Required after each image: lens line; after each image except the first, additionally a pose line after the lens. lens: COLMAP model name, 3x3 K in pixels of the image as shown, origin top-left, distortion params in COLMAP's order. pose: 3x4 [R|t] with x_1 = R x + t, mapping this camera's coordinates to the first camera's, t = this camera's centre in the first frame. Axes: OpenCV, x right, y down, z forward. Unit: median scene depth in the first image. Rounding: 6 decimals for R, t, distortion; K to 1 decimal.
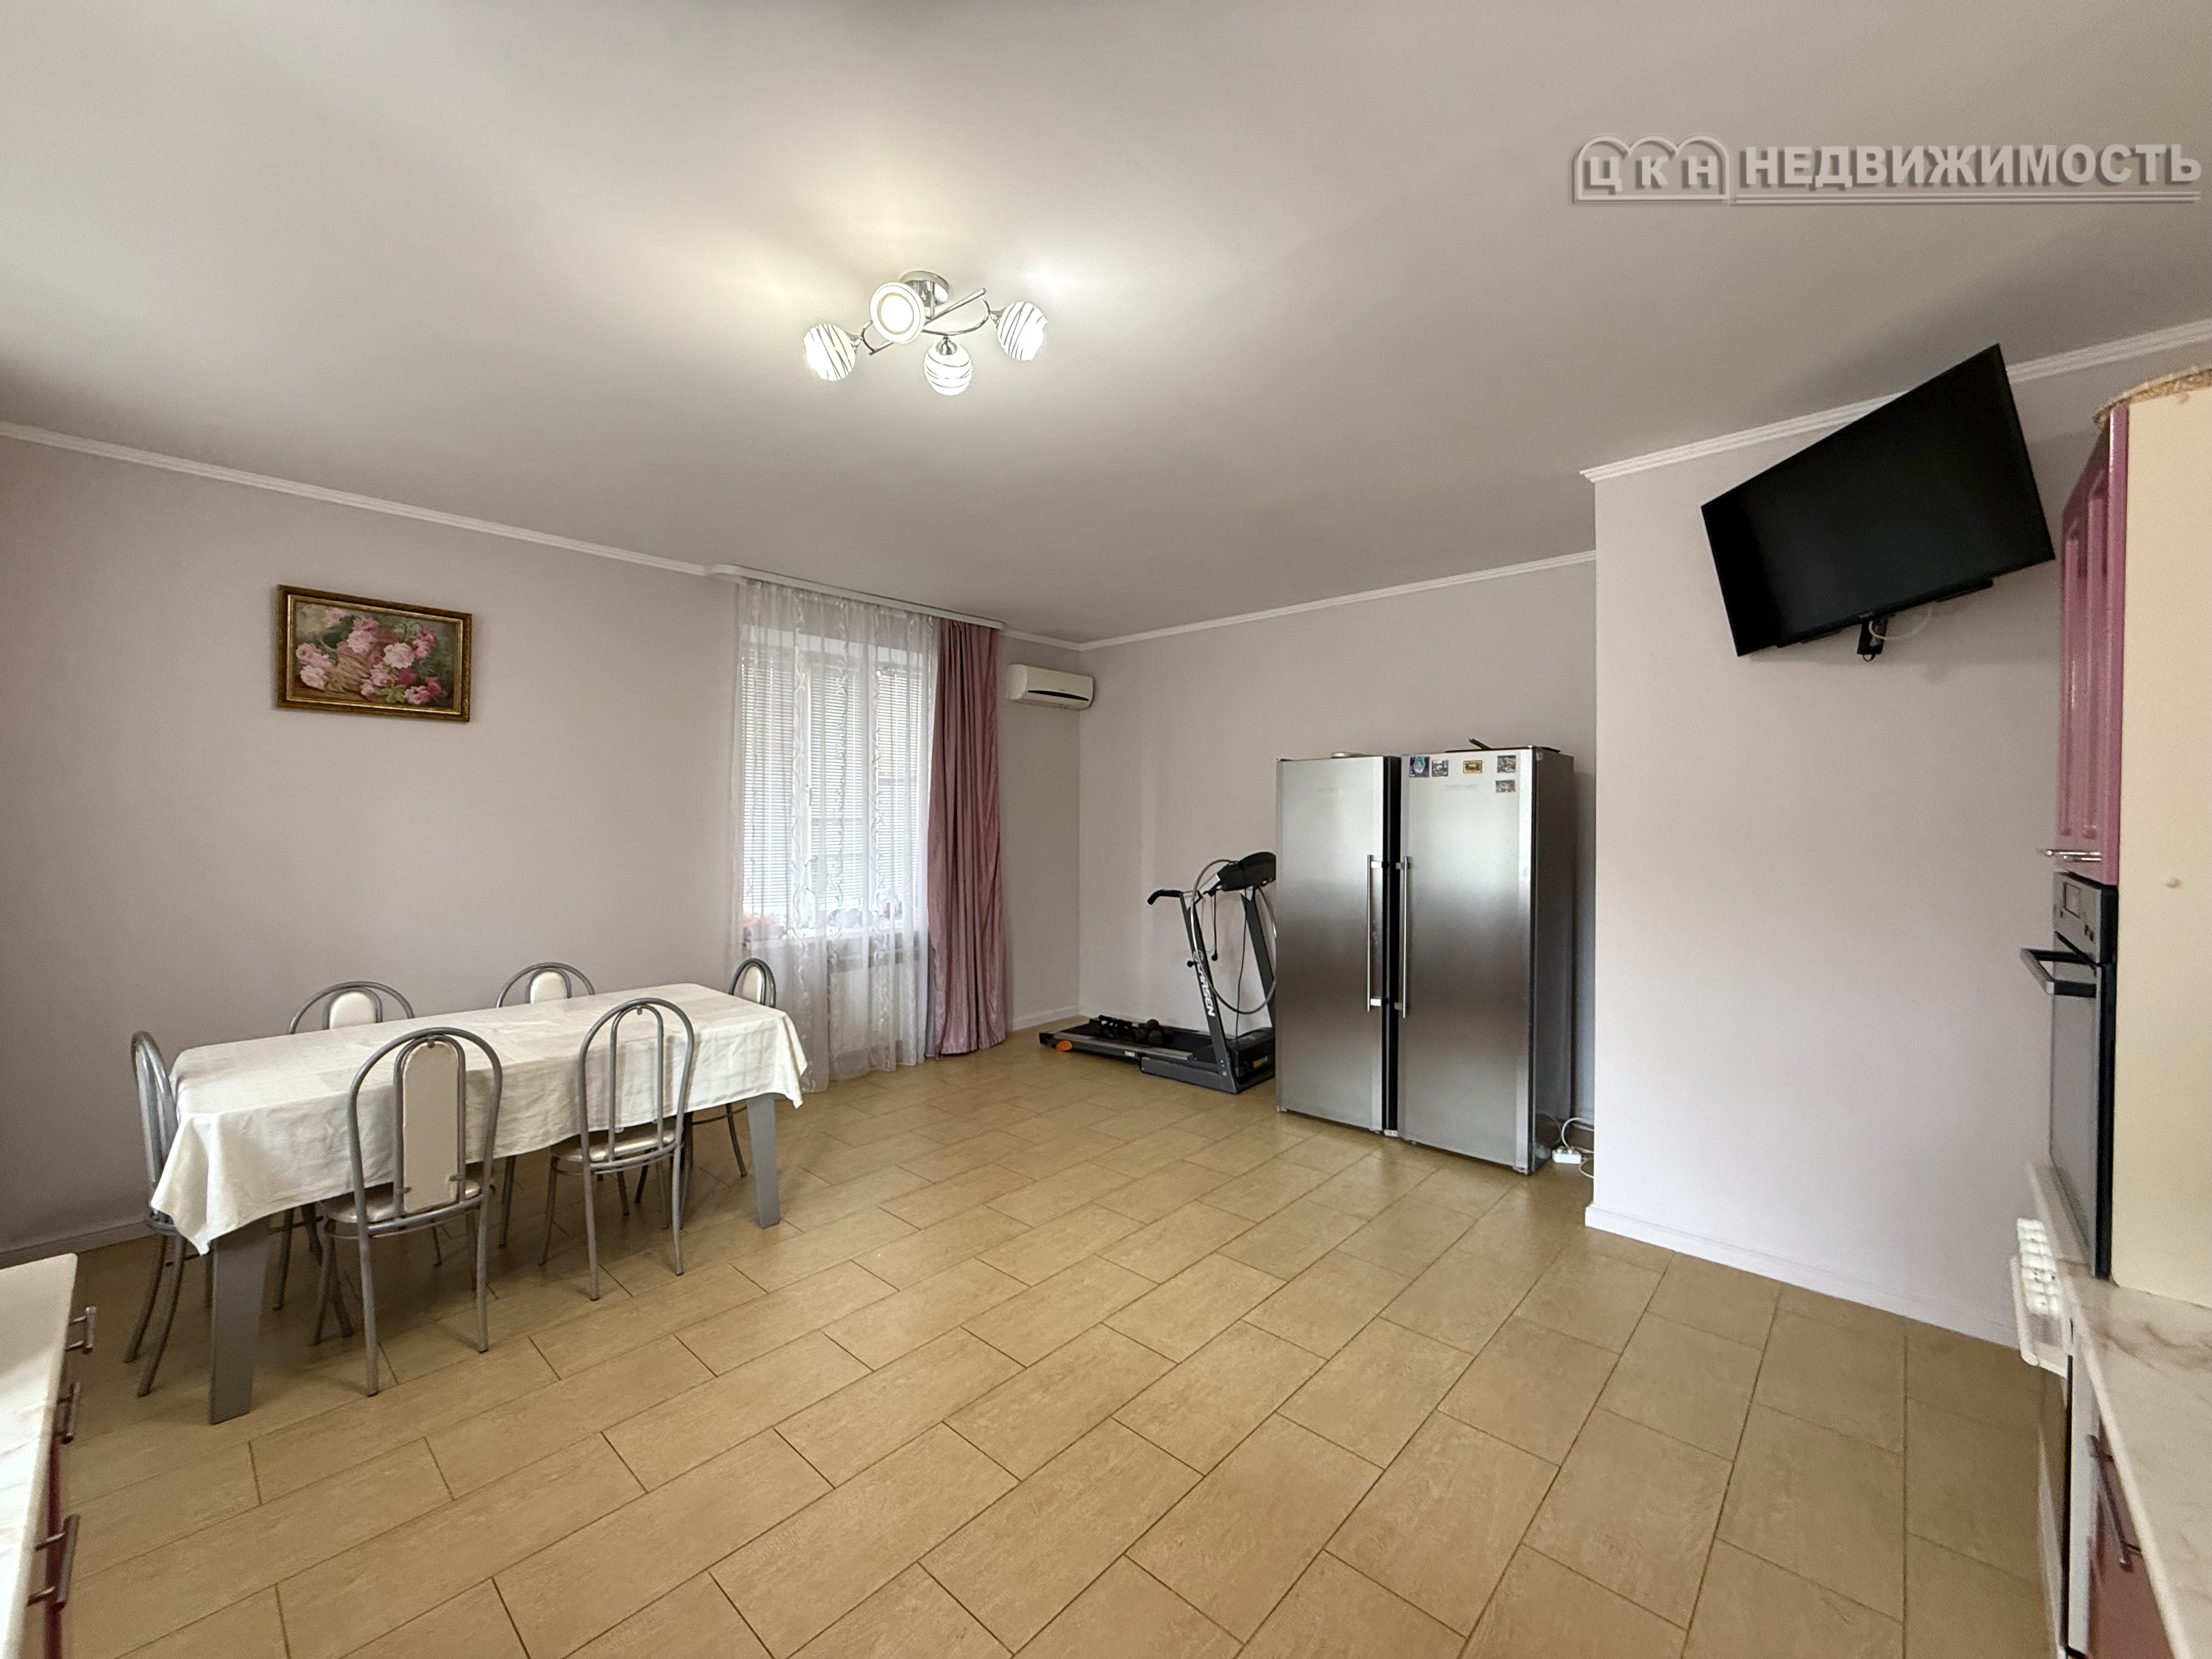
lens RADIAL K [[887.6, 0, 1139.1], [0, 887.6, 818.7], [0, 0, 1]] dist [-0.004489, 0.001009]
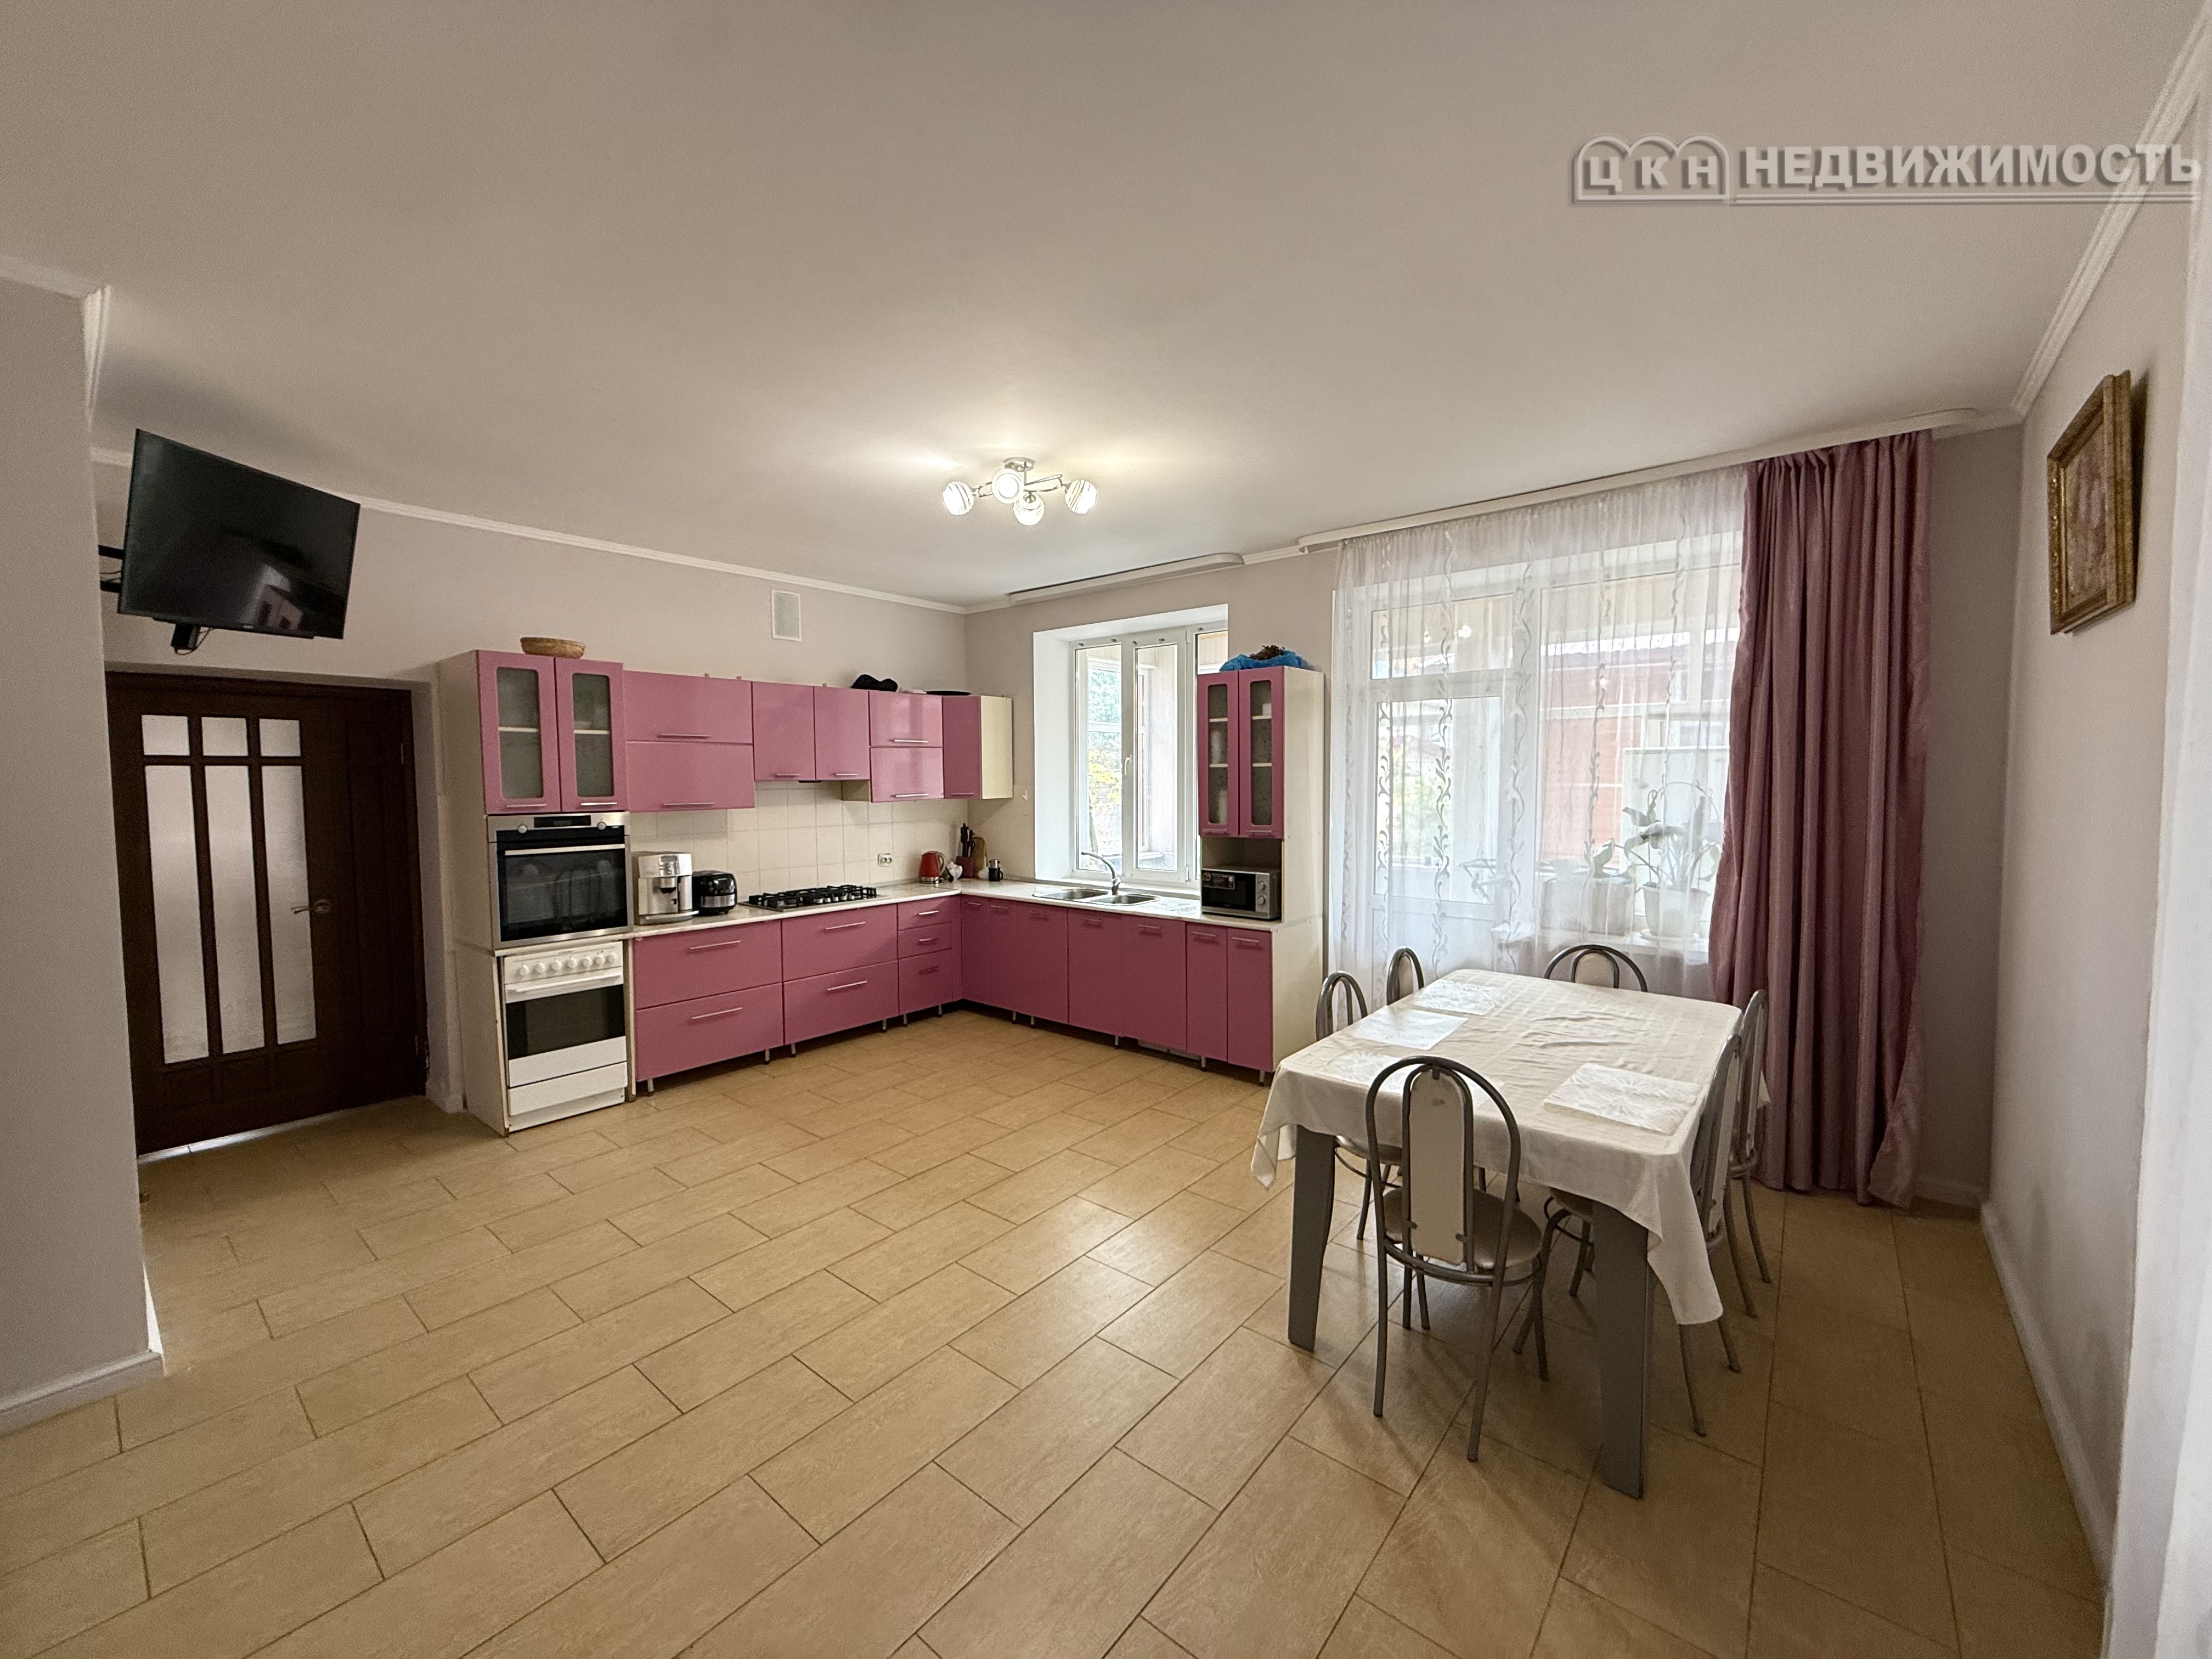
lens RADIAL K [[887.6, 0, 1134.5], [0, 887.6, 823.0], [0, 0, 1]] dist [-0.004489, 0.001009]
pose [[-0.999023, 0.004738, -0.043941, -0.230109], [0.002279, 0.998436, 0.055857, -0.020884], [0.044137, 0.055702, -0.997471, 1.616570]]
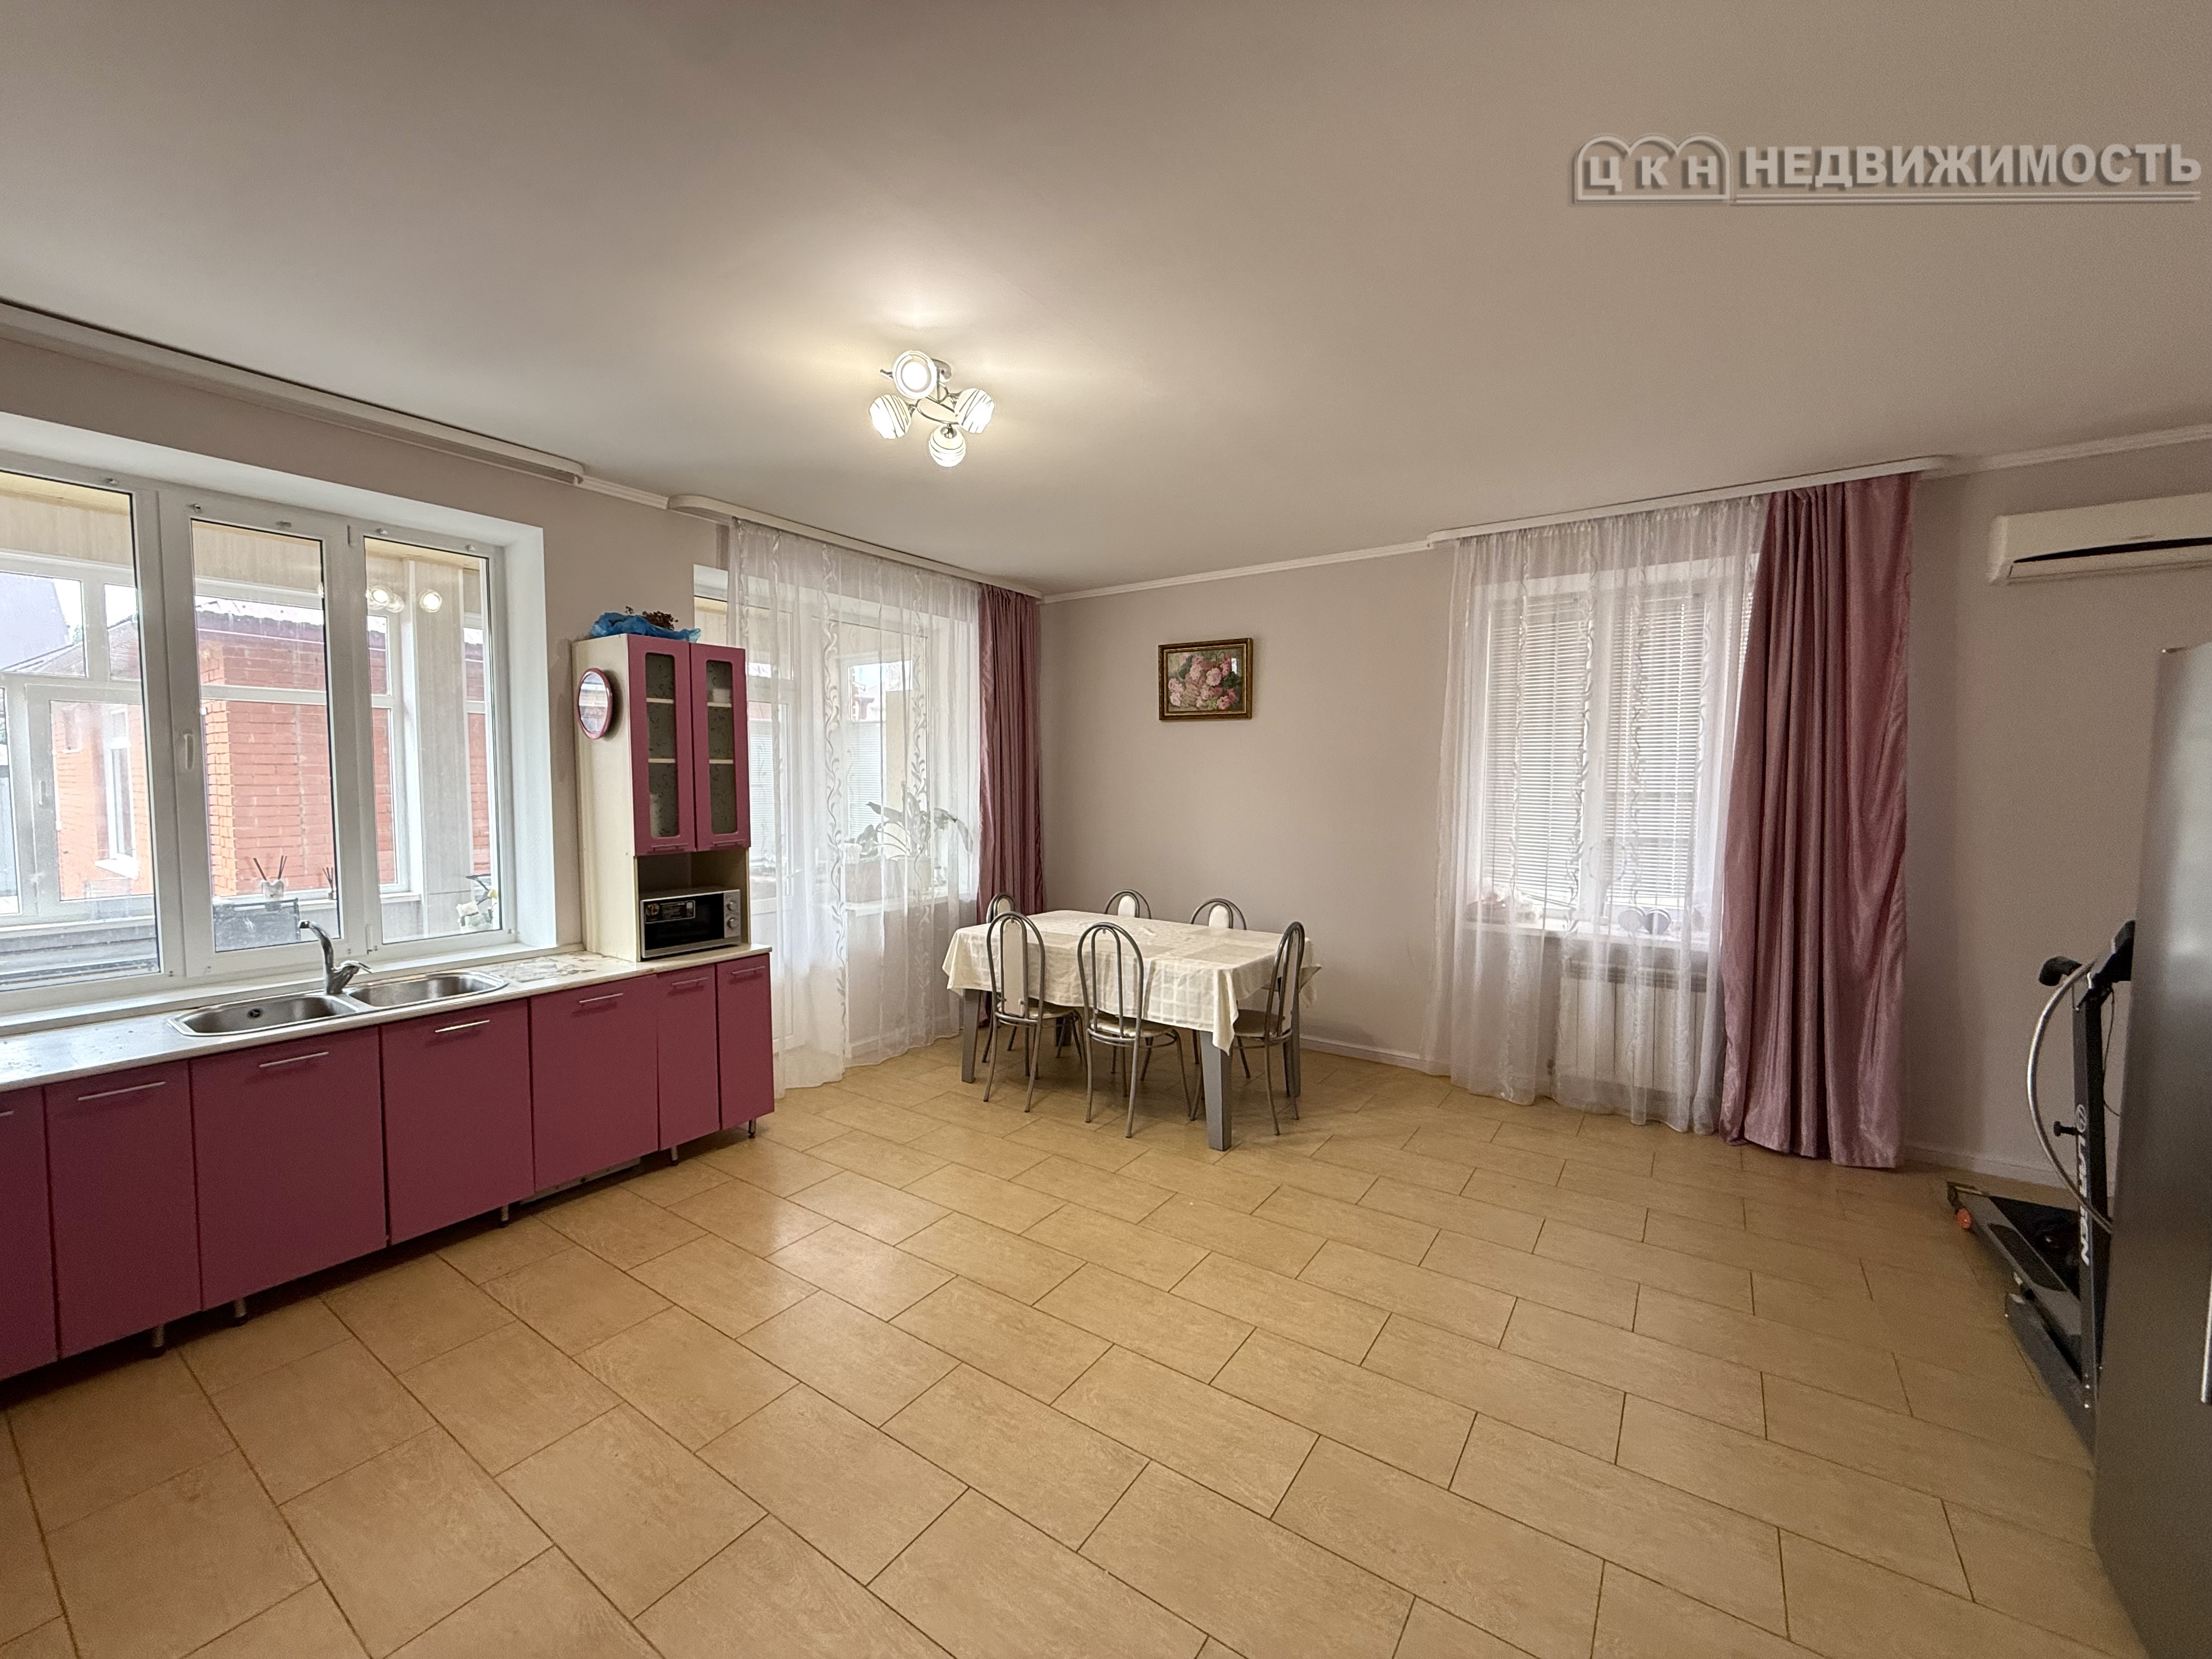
lens RADIAL K [[887.6, 0, 1058.5], [0, 887.6, 819.8], [0, 0, 1]] dist [-0.004489, 0.001009]
pose [[0.091111, 0.043536, -0.994889, 0.639955], [-0.005598, 0.999051, 0.043205, -0.011911], [0.995825, 0.001633, 0.091268, 0.648278]]
